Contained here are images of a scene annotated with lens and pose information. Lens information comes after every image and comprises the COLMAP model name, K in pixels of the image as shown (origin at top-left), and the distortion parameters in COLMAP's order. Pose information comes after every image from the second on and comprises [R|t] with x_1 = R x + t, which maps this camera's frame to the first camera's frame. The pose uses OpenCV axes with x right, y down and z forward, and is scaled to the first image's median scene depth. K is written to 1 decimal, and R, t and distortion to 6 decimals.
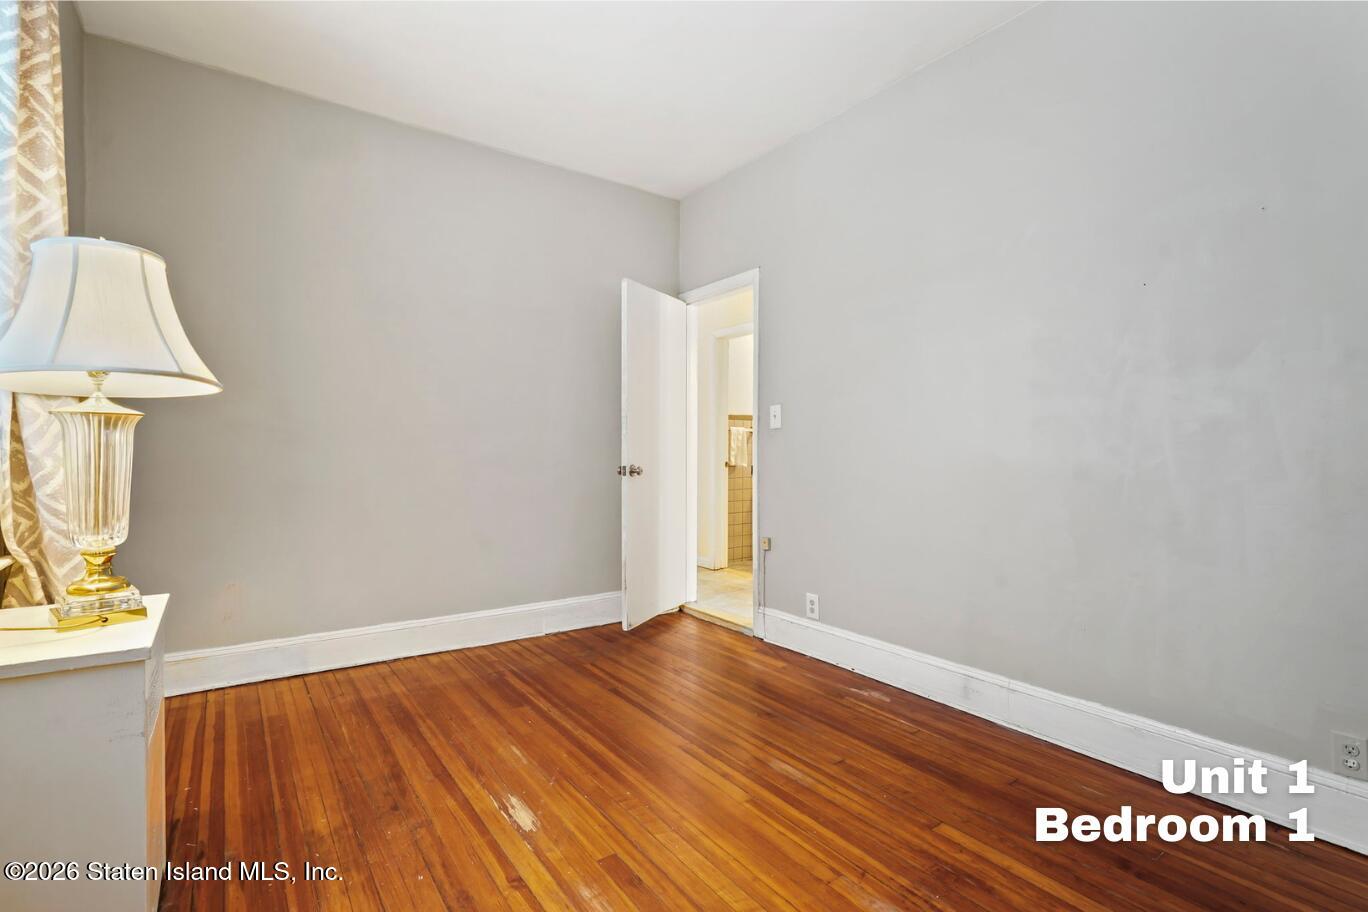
lens RADIAL K [[639.6, 0, 684.0], [0, 639.6, 451.9], [0, 0, 1]] dist [-0.000915, -0.000056]
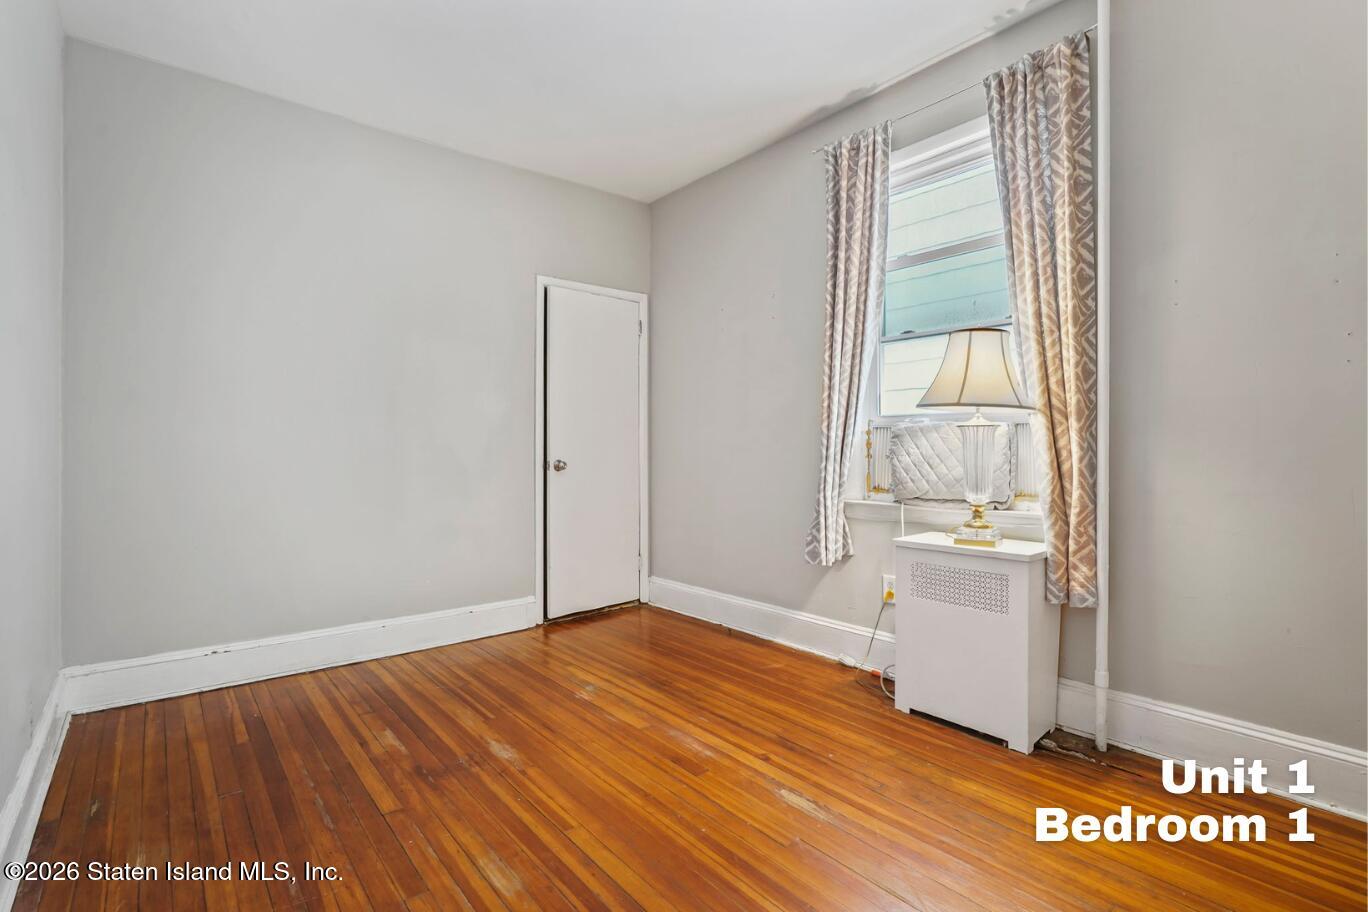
lens RADIAL K [[639.6, 0, 682.3], [0, 639.6, 451.6], [0, 0, 1]] dist [-0.000915, -0.000056]
pose [[-0.997602, -0.000984, -0.069207, 0.005483], [-0.001389, 0.999982, 0.005799, 0.000906], [0.069201, 0.005882, -0.997585, 2.103146]]
